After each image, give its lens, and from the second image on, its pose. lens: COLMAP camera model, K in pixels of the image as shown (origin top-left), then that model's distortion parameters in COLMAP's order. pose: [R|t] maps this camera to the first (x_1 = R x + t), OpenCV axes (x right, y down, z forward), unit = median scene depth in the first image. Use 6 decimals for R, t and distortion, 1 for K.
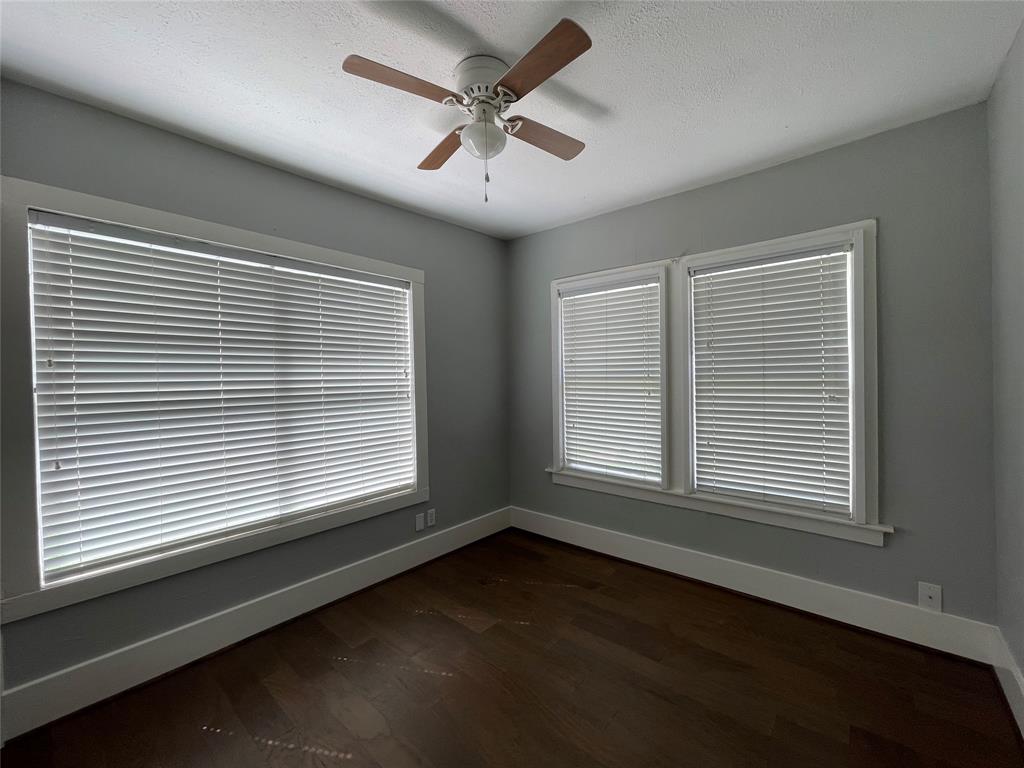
lens RADIAL K [[413.4, 0, 513.4], [0, 413.4, 383.6], [0, 0, 1]] dist [-0.002433, -0.000266]
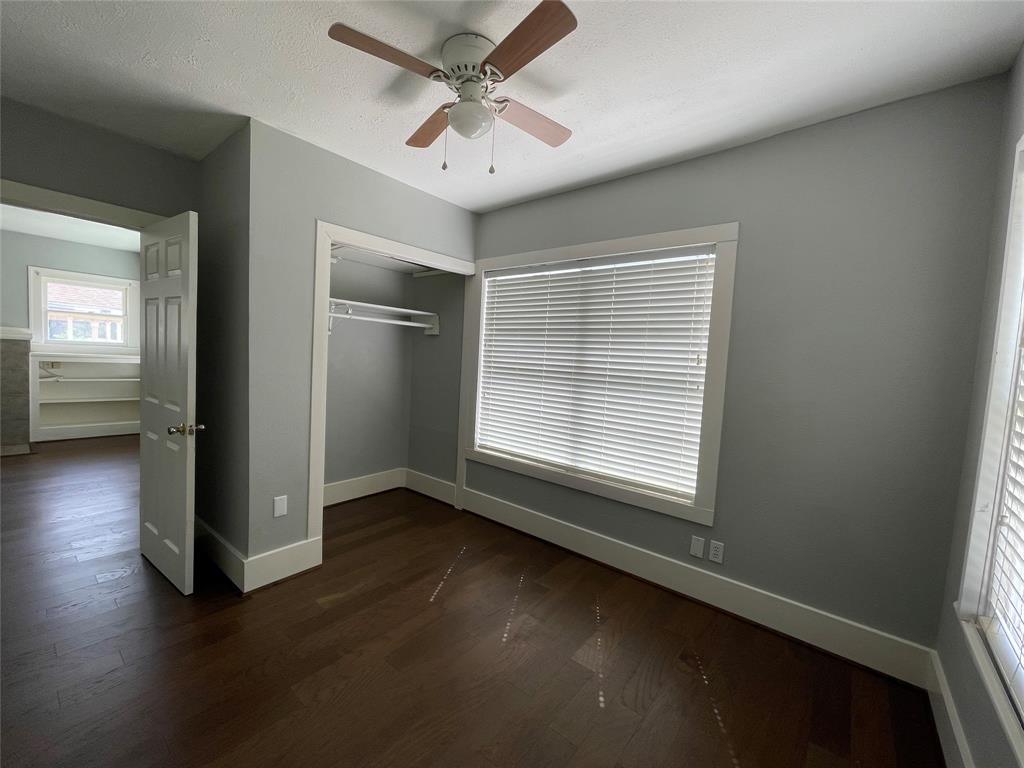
lens RADIAL K [[413.4, 0, 513.4], [0, 413.4, 383.6], [0, 0, 1]] dist [-0.002433, -0.000266]
pose [[0.026356, 0.083977, -0.996119, 0.605830], [-0.067497, 0.994341, 0.082041, -0.022605], [0.997371, 0.065073, 0.031875, 0.681251]]
